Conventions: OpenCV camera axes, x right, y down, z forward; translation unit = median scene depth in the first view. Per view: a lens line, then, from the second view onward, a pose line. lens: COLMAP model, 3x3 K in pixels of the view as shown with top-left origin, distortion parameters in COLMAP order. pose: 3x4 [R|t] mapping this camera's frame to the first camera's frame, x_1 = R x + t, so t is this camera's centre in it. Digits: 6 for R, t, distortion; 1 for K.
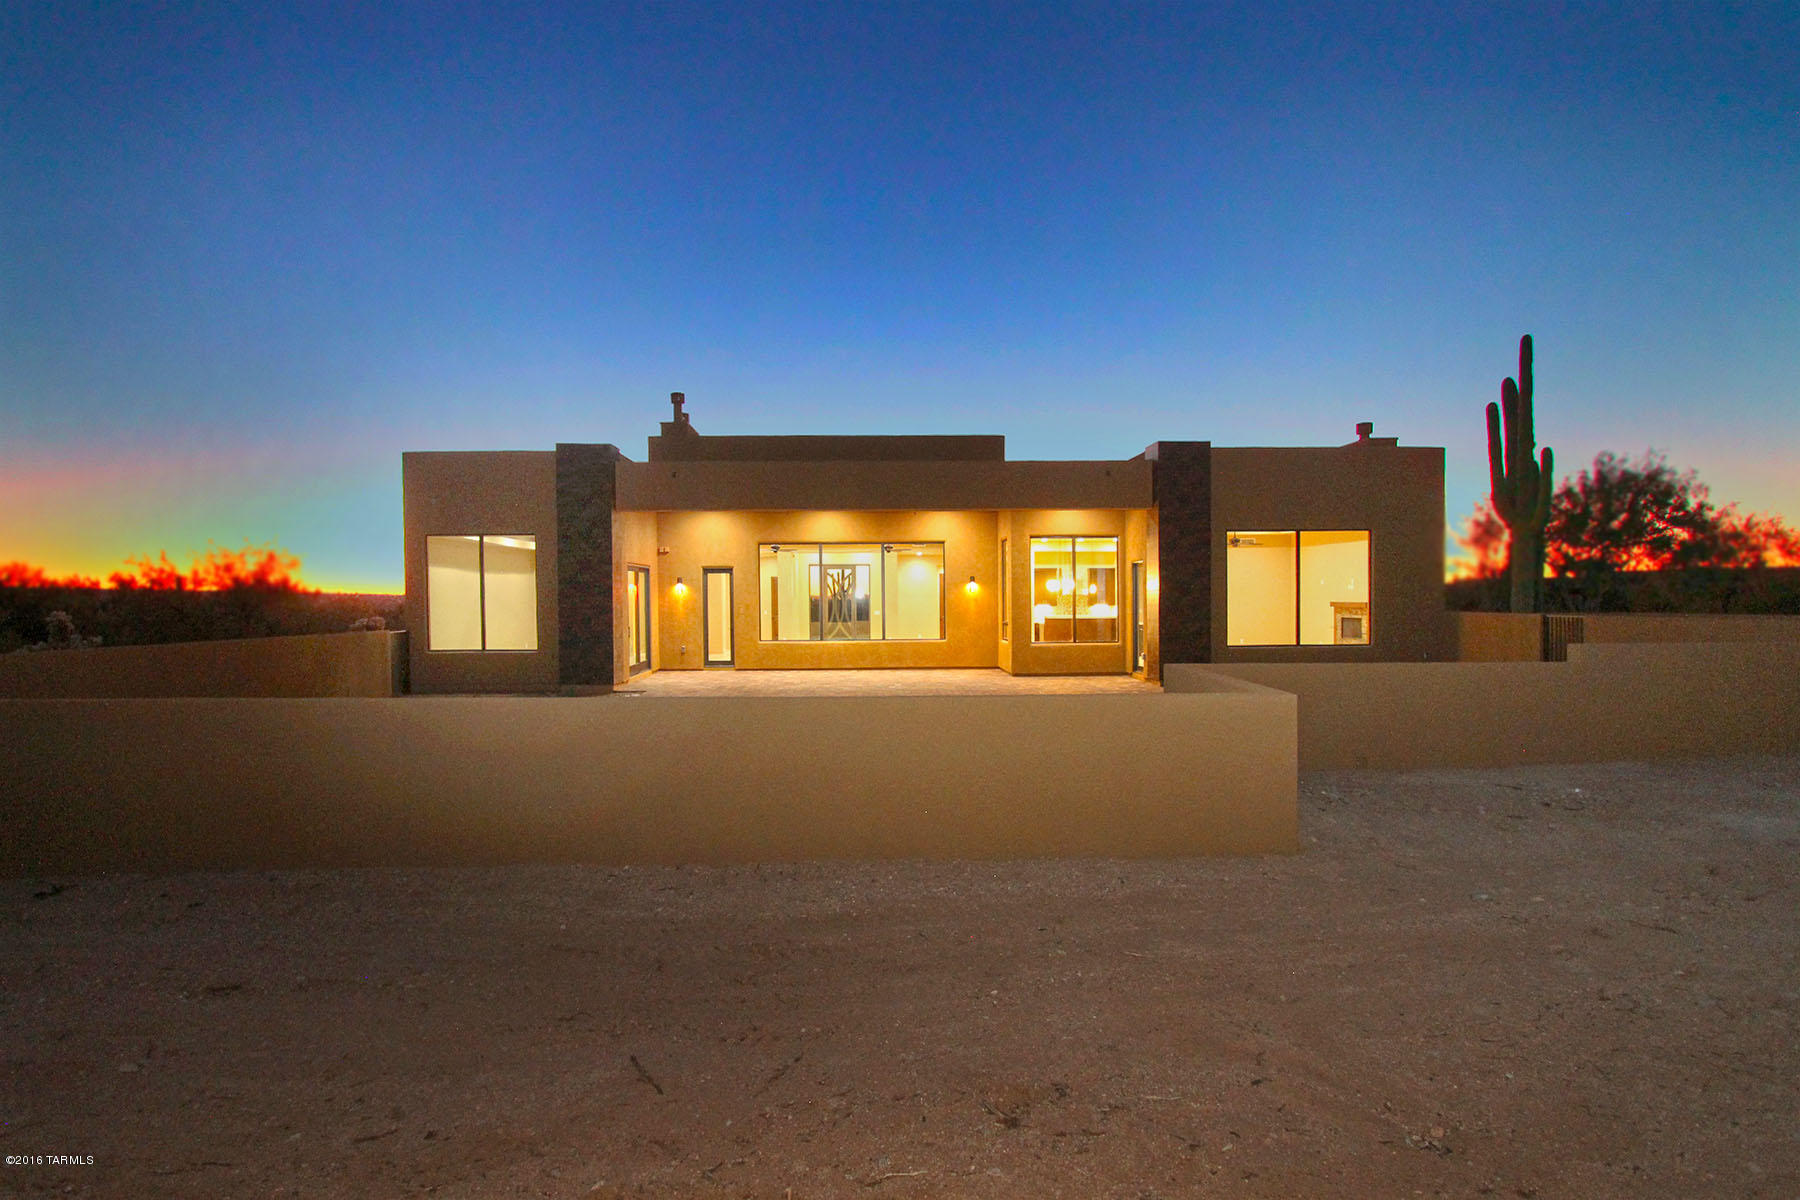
lens RADIAL K [[851.9, 0, 900.0], [0, 851.9, 600.0], [0, 0, 1]] dist [0.002717, 0.000462]
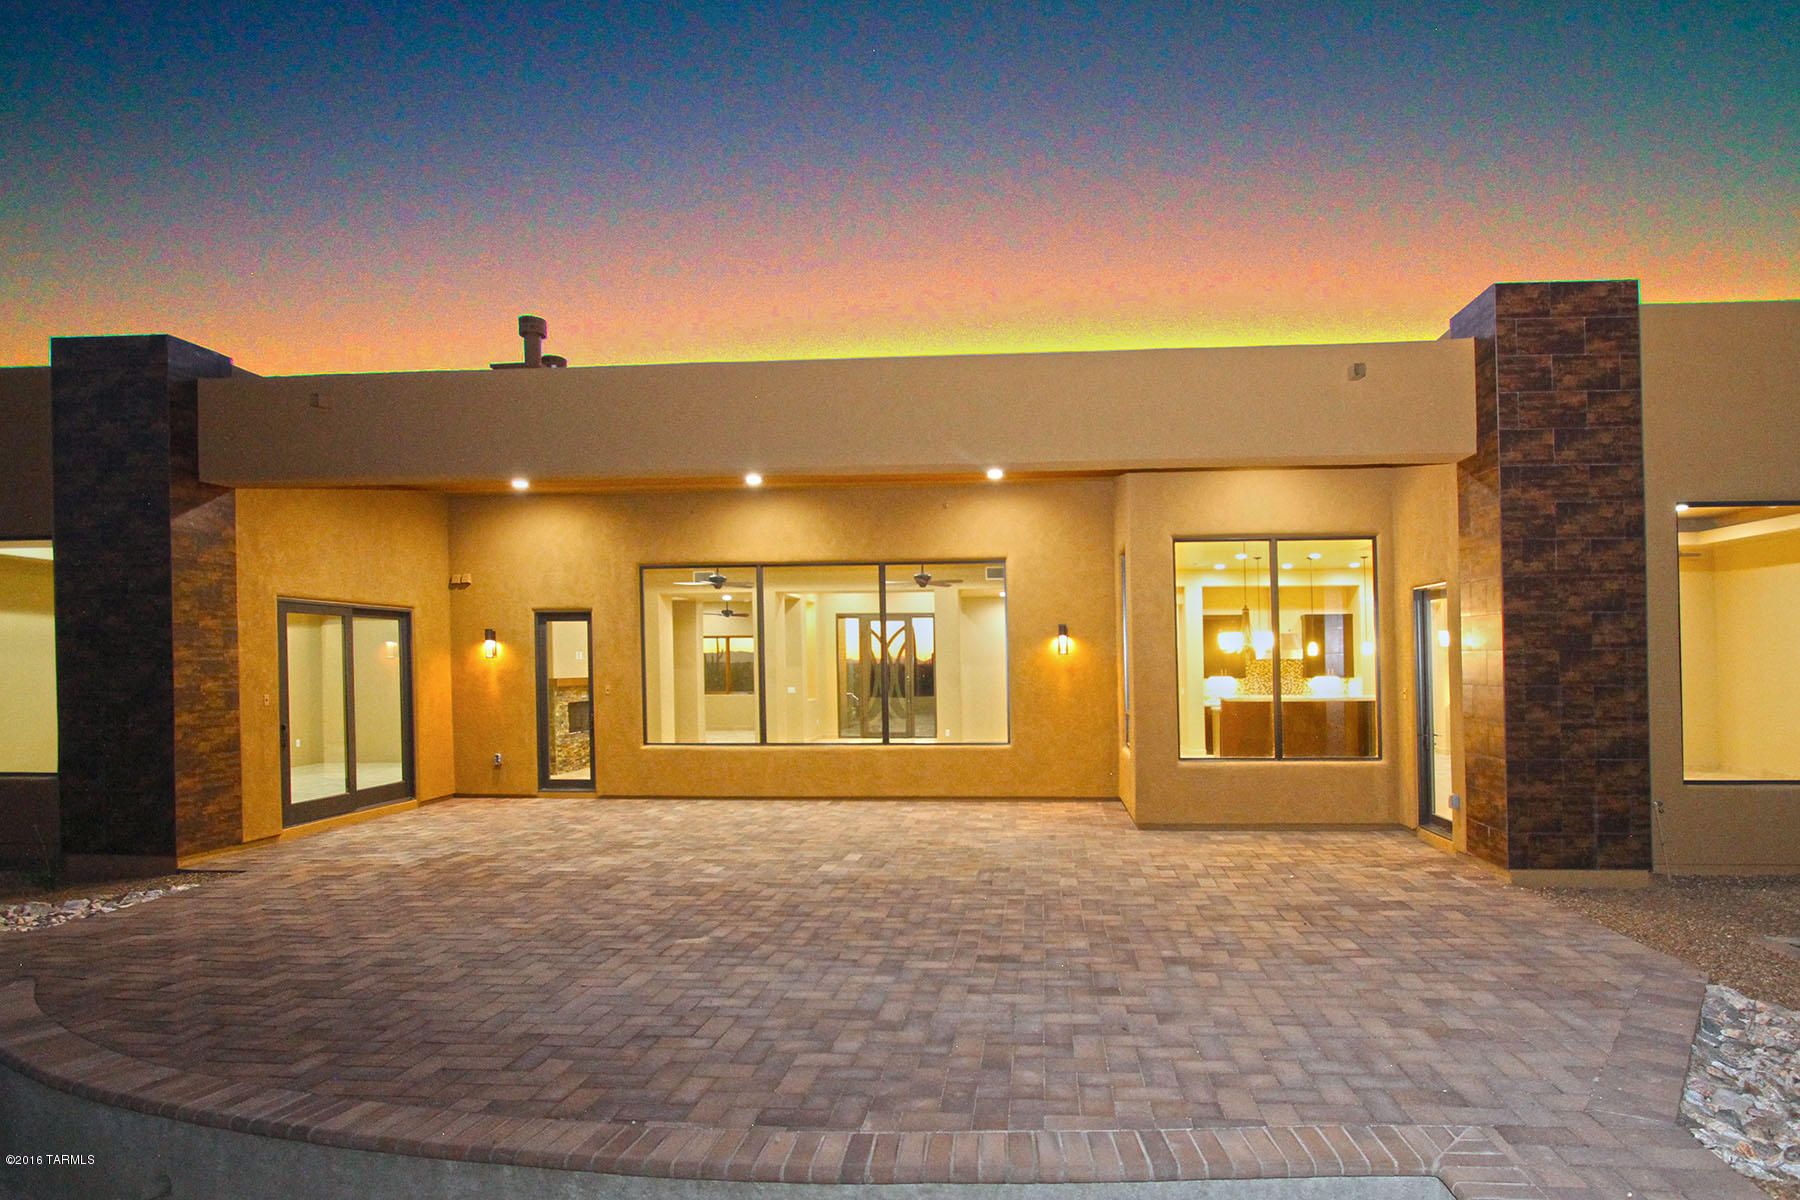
lens RADIAL K [[803.9, 0, 858.7], [0, 803.9, 641.9], [0, 0, 1]] dist [-0.003829, -0.000685]
pose [[0.961245, -0.007726, -0.275587, 0.107218], [-0.000076, 0.999600, -0.028290, -0.003134], [0.275695, 0.027215, 0.960860, 0.520754]]
